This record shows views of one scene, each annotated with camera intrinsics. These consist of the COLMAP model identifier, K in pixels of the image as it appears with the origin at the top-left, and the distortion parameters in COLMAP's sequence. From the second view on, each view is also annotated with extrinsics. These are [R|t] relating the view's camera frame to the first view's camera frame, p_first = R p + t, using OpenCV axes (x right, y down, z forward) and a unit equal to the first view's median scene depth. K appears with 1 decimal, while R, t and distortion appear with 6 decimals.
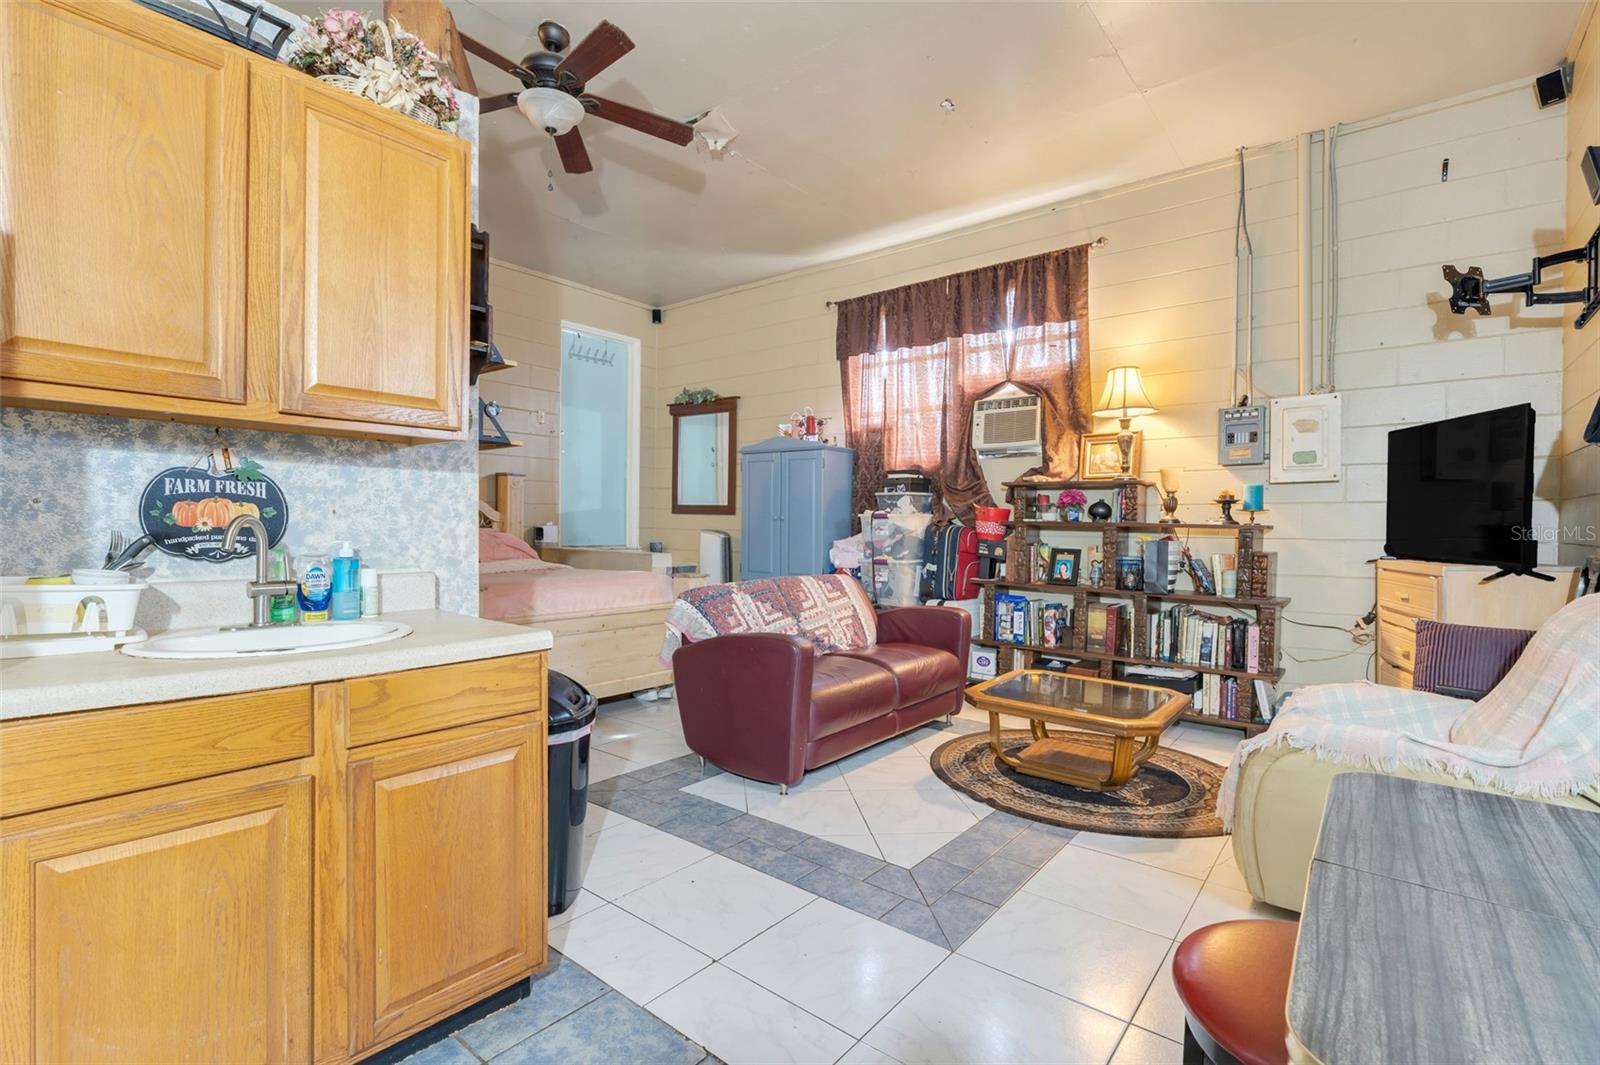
lens RADIAL K [[723.3, 0, 802.9], [0, 723.3, 530.1], [0, 0, 1]] dist [-0.015872, 0.003273]
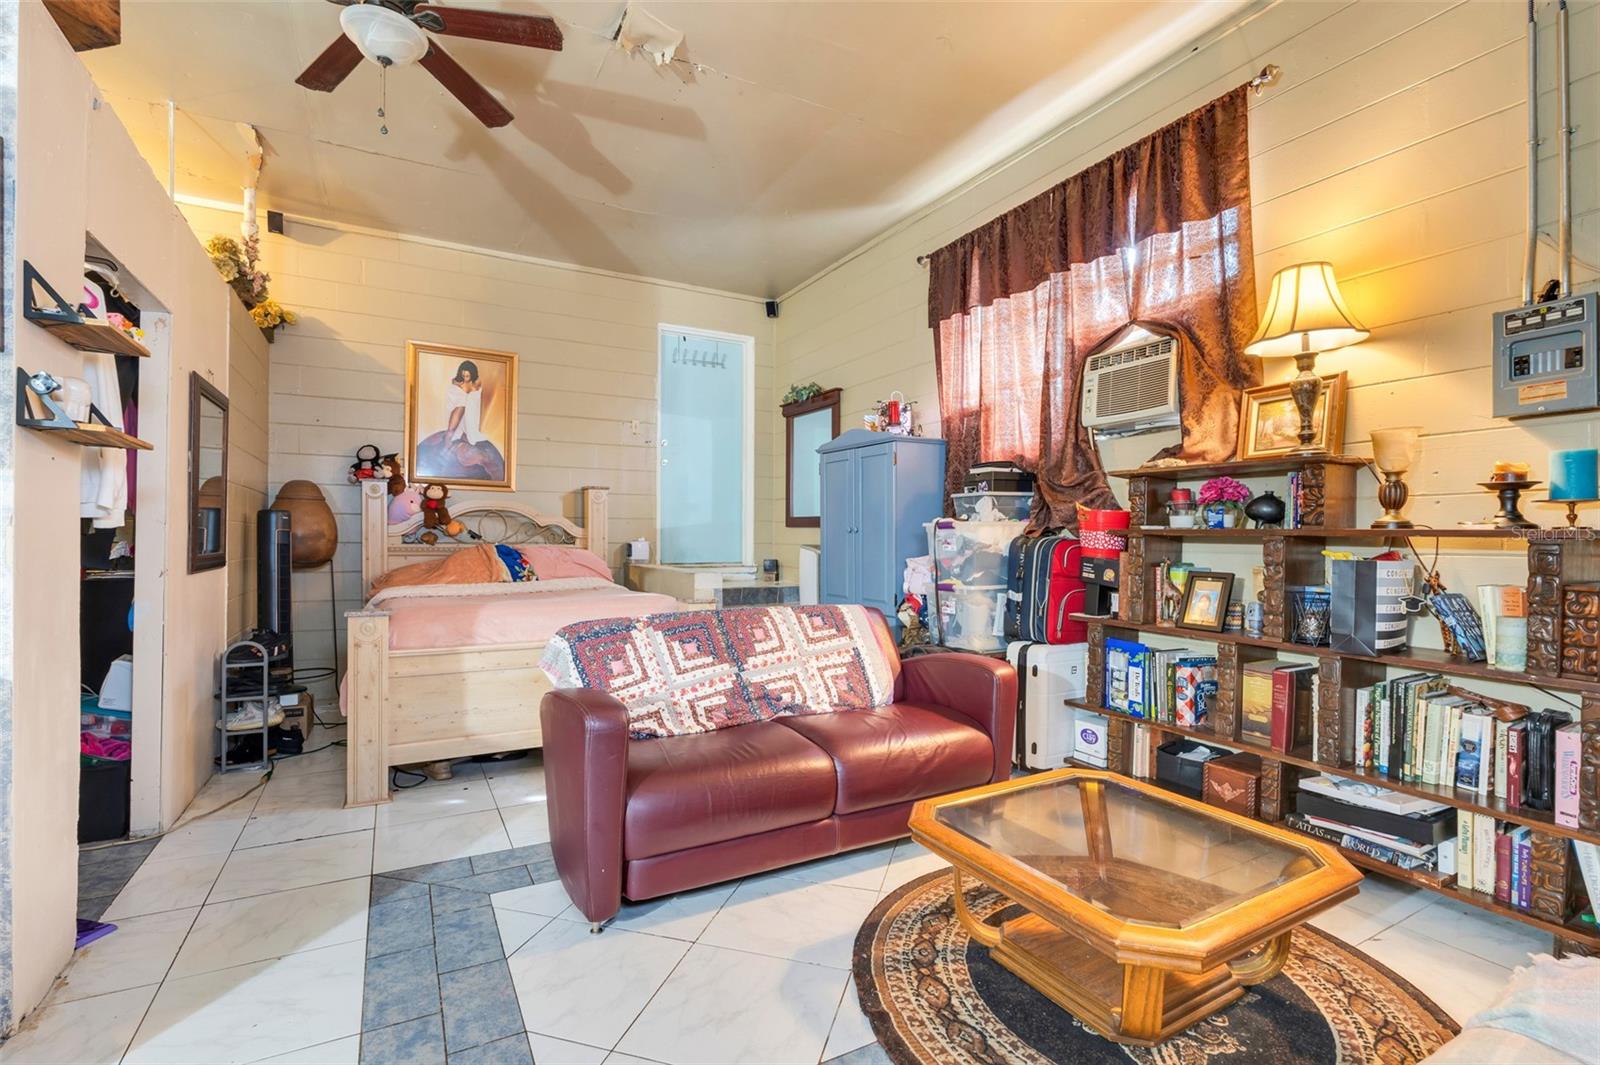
lens RADIAL K [[723.3, 0, 796.5], [0, 723.3, 536.8], [0, 0, 1]] dist [-0.015872, 0.003273]
pose [[0.927898, -0.009239, -0.372720, 0.259108], [0.004651, 0.999902, -0.013207, 0.001739], [0.372805, 0.010521, 0.927850, 0.278889]]
